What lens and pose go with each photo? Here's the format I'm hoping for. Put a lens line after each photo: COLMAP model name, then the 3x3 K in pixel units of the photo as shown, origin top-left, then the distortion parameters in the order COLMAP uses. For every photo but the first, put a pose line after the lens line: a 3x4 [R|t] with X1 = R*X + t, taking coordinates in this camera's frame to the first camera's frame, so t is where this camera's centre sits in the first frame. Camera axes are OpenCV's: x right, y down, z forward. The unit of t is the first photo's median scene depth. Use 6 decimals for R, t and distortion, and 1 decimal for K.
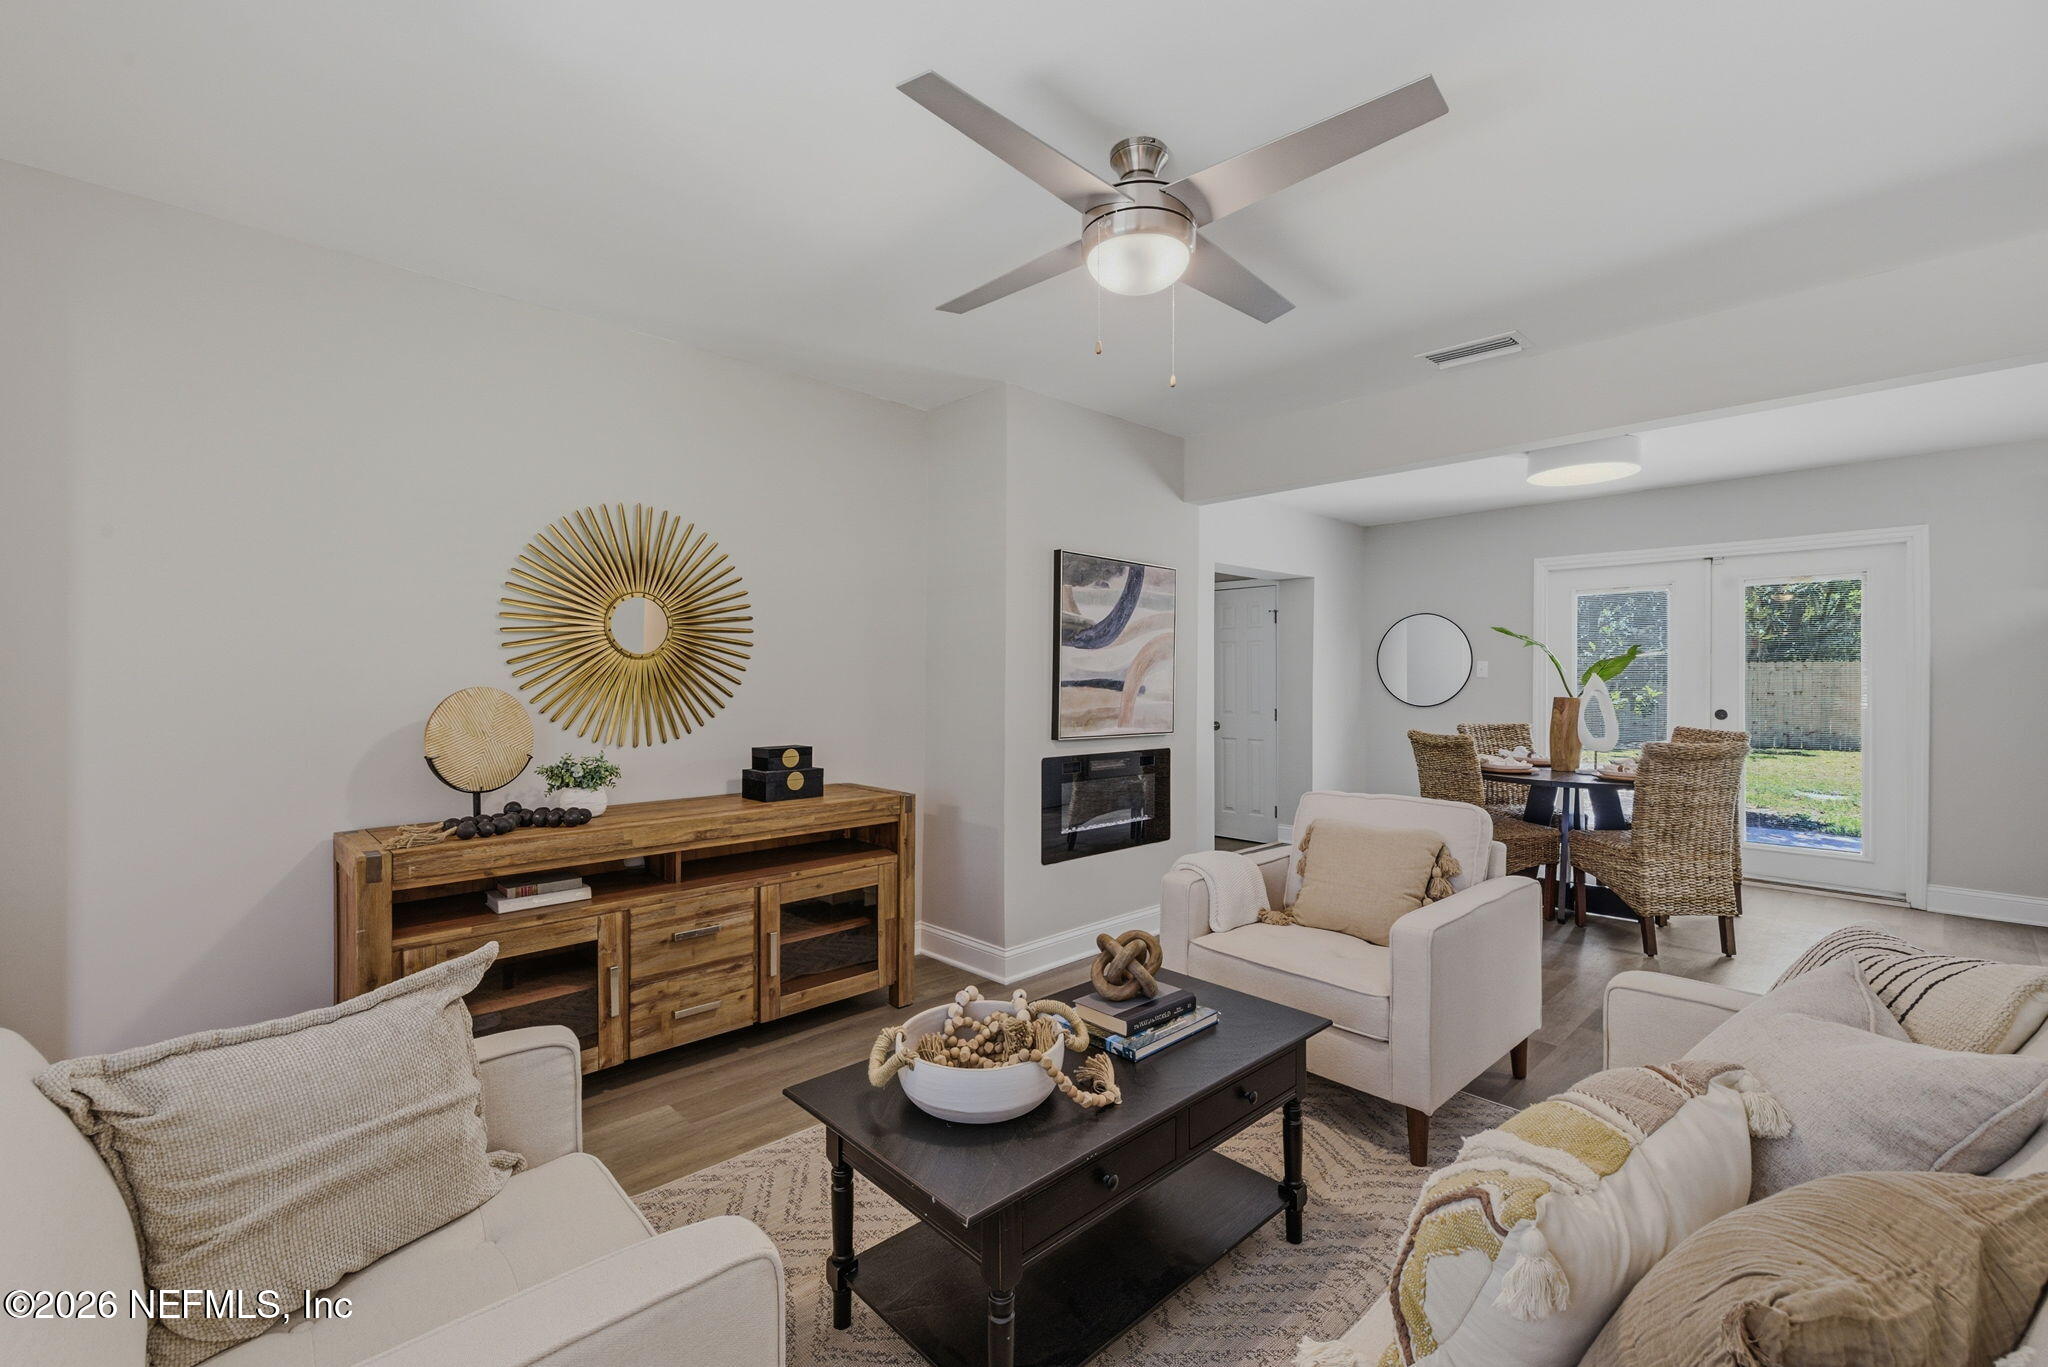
lens RADIAL K [[885.4, 0, 1030.3], [0, 885.4, 686.6], [0, 0, 1]] dist [0.002876, 0.000188]
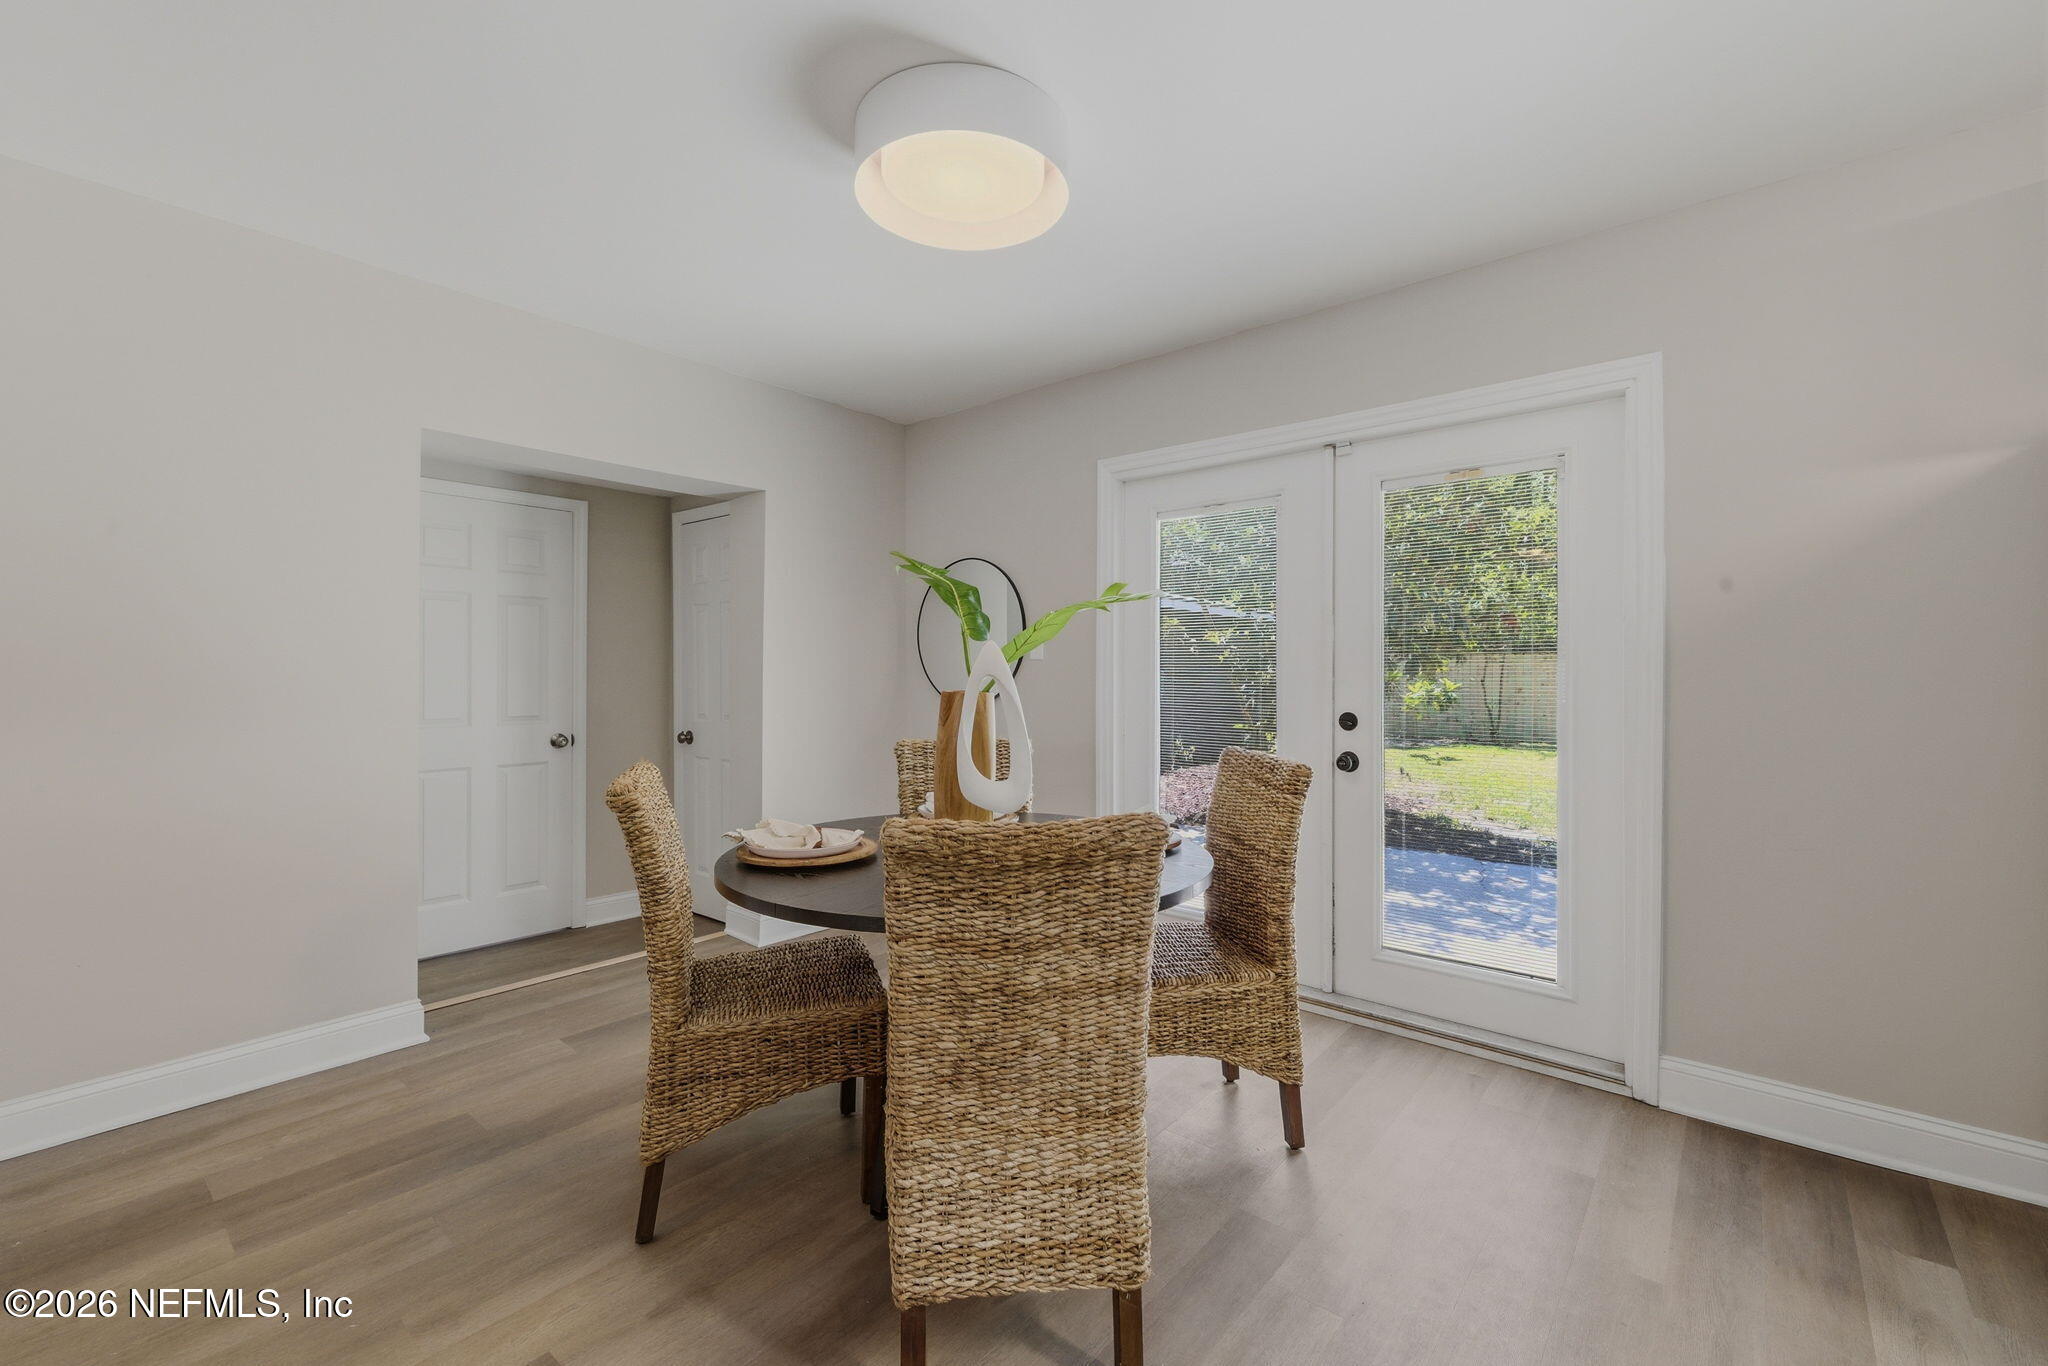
lens RADIAL K [[885.4, 0, 1035.3], [0, 885.4, 682.3], [0, 0, 1]] dist [0.002876, 0.000188]
pose [[0.992643, -0.003660, 0.121019, 0.600213], [0.003689, 0.999993, -0.000011, 0.007177], [-0.121018, 0.000457, 0.992650, 0.544205]]
